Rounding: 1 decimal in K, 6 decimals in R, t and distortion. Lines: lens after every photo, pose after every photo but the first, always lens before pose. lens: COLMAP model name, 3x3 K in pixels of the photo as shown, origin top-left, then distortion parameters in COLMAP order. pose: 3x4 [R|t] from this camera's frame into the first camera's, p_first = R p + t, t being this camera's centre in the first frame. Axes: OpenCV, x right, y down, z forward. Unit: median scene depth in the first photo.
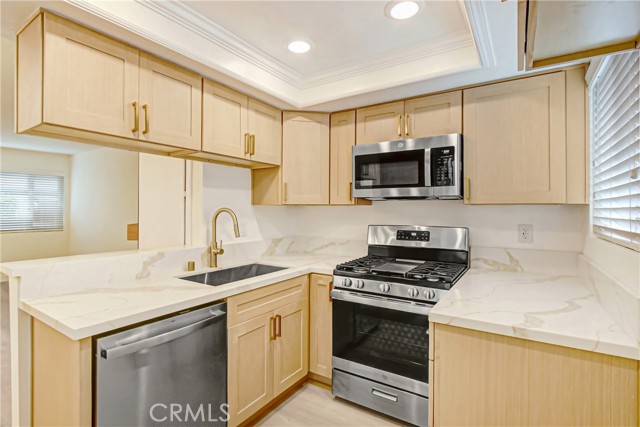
lens RADIAL K [[309.5, 0, 319.2], [0, 309.5, 212.5], [0, 0, 1]] dist [-0.005480, 0.000433]
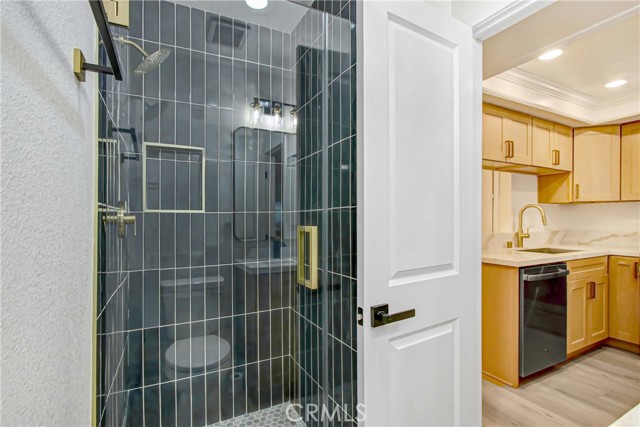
lens RADIAL K [[309.5, 0, 321.8], [0, 309.5, 213.0], [0, 0, 1]] dist [-0.005480, 0.000433]
pose [[0.879182, -0.012532, -0.476322, -0.435692], [-0.001134, 0.999596, -0.028392, 0.059691], [0.476485, 0.025502, 0.878813, -0.618445]]
